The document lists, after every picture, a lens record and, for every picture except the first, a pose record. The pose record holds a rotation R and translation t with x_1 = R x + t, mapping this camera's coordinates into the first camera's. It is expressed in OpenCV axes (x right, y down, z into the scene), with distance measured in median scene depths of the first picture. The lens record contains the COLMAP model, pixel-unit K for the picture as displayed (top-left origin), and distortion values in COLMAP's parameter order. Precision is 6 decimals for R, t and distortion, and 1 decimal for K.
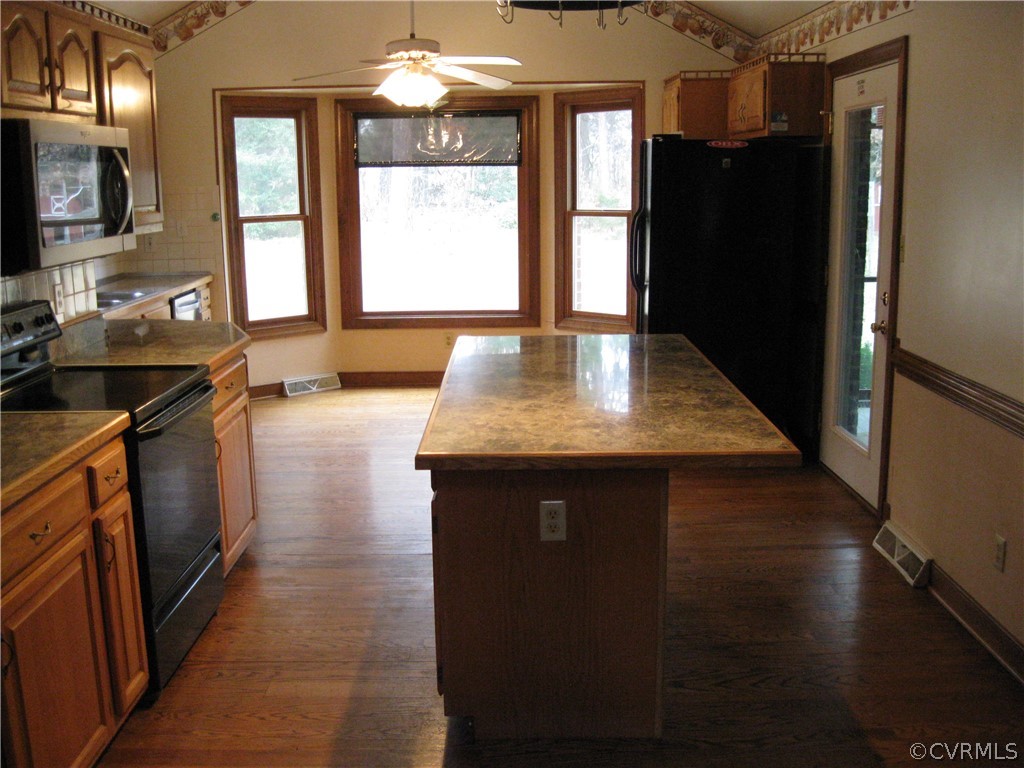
lens RADIAL K [[1062.7, 0, 512.6], [0, 1062.7, 384.2], [0, 0, 1]] dist [-0.116821, 0.000000]
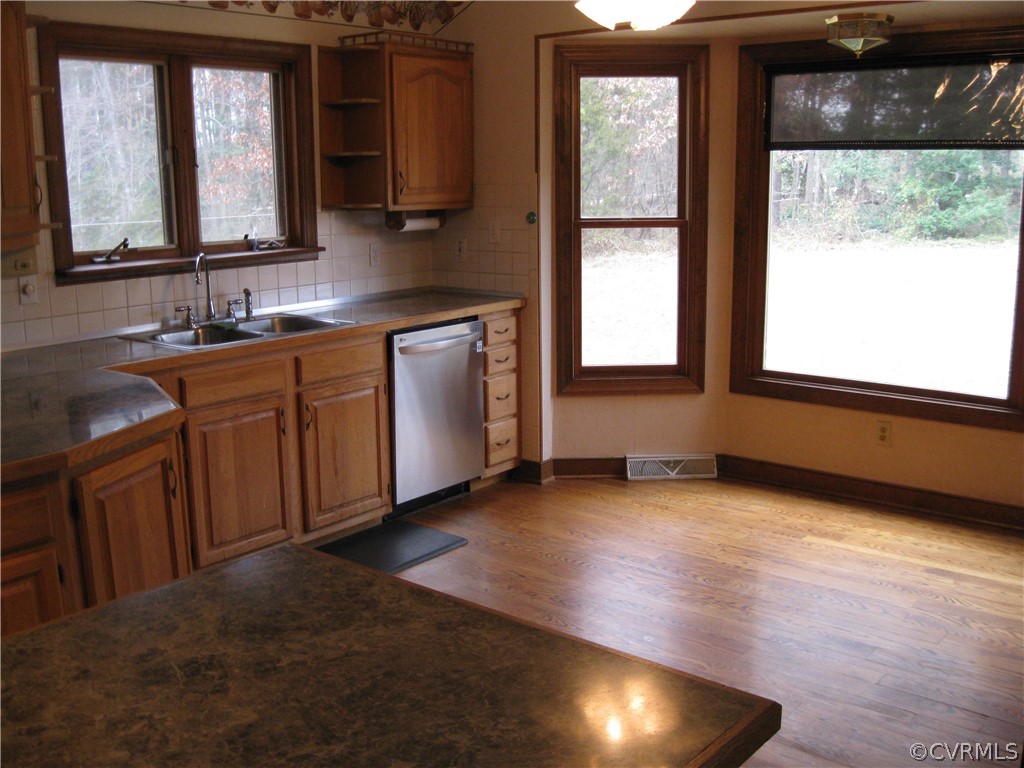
lens RADIAL K [[1062.7, 0, 511.2], [0, 1062.7, 384.4], [0, 0, 1]] dist [-0.116821, 0.000000]
pose [[0.761255, 0.131373, -0.635006, 0.162538], [-0.123582, 0.990707, 0.056810, -0.080357], [0.636568, 0.035229, 0.770415, 0.410431]]
